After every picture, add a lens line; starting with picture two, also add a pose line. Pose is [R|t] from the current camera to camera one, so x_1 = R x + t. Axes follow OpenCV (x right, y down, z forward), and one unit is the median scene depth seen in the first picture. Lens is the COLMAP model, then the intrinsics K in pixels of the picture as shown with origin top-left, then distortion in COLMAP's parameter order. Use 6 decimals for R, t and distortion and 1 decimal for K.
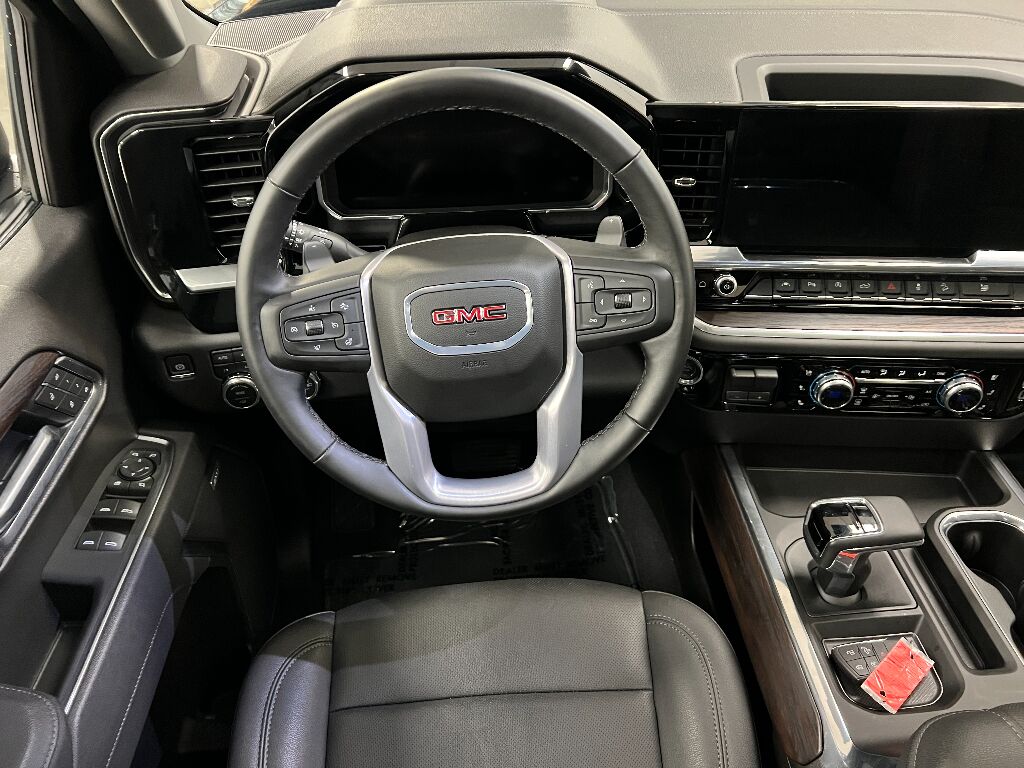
lens RADIAL K [[816.1, 0, 515.1], [0, 816.1, 380.1], [0, 0, 1]] dist [0.066422, -0.100054]
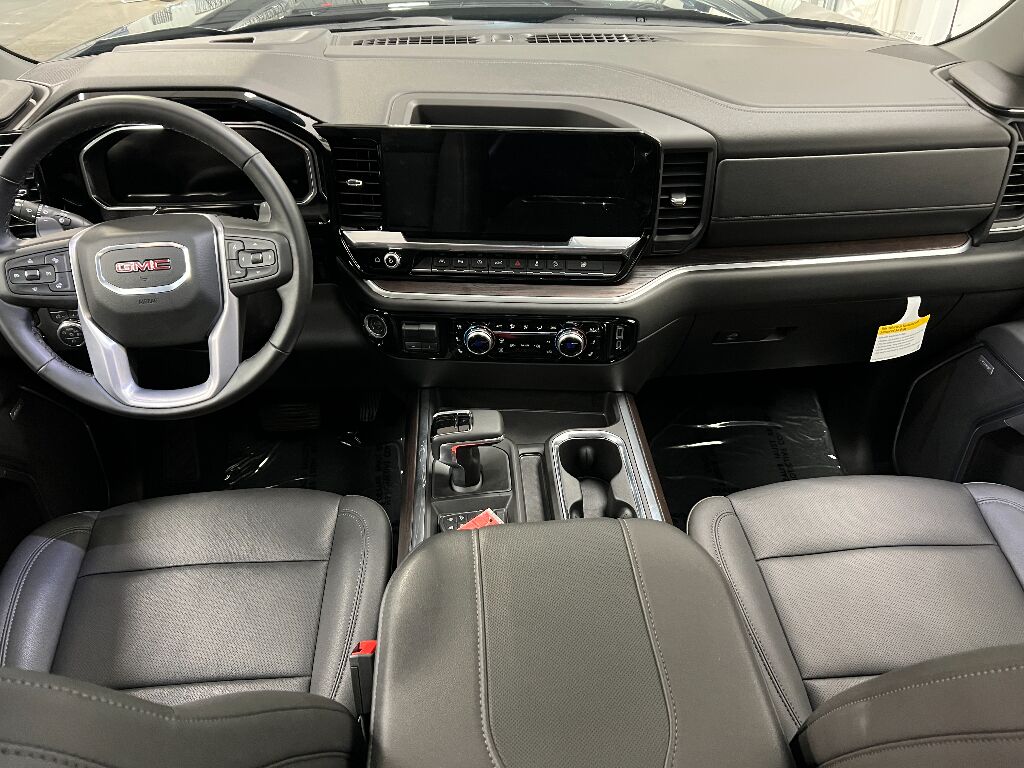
lens RADIAL K [[803.0, 0, 526.4], [0, 803.0, 387.9], [0, 0, 1]] dist [0.057669, -0.073033]
pose [[0.999622, 0.002451, 0.027380, 0.451927], [-0.001594, 0.999509, -0.031293, 0.137897], [-0.027443, 0.031237, 0.999135, -0.328301]]
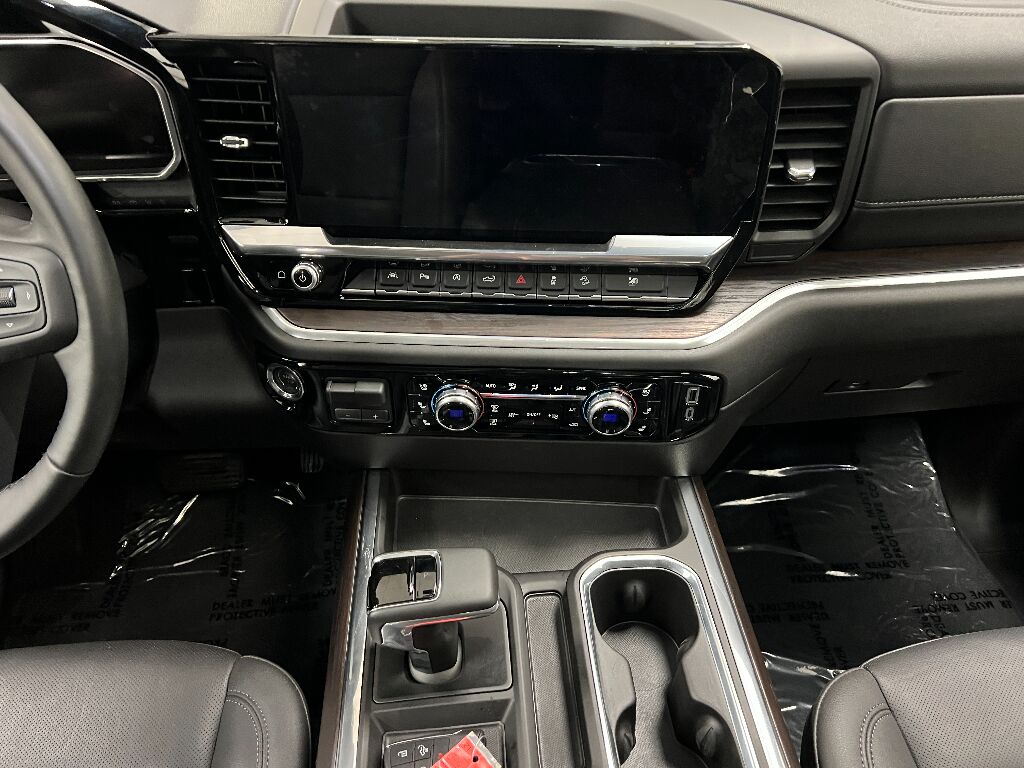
lens RADIAL K [[803.0, 0, 526.4], [0, 803.0, 387.9], [0, 0, 1]] dist [0.057669, -0.073033]
pose [[0.999494, -0.001476, 0.031771, 0.453505], [0.000741, 0.999733, 0.023105, -0.027219], [-0.031797, -0.023070, 0.999228, 0.222648]]
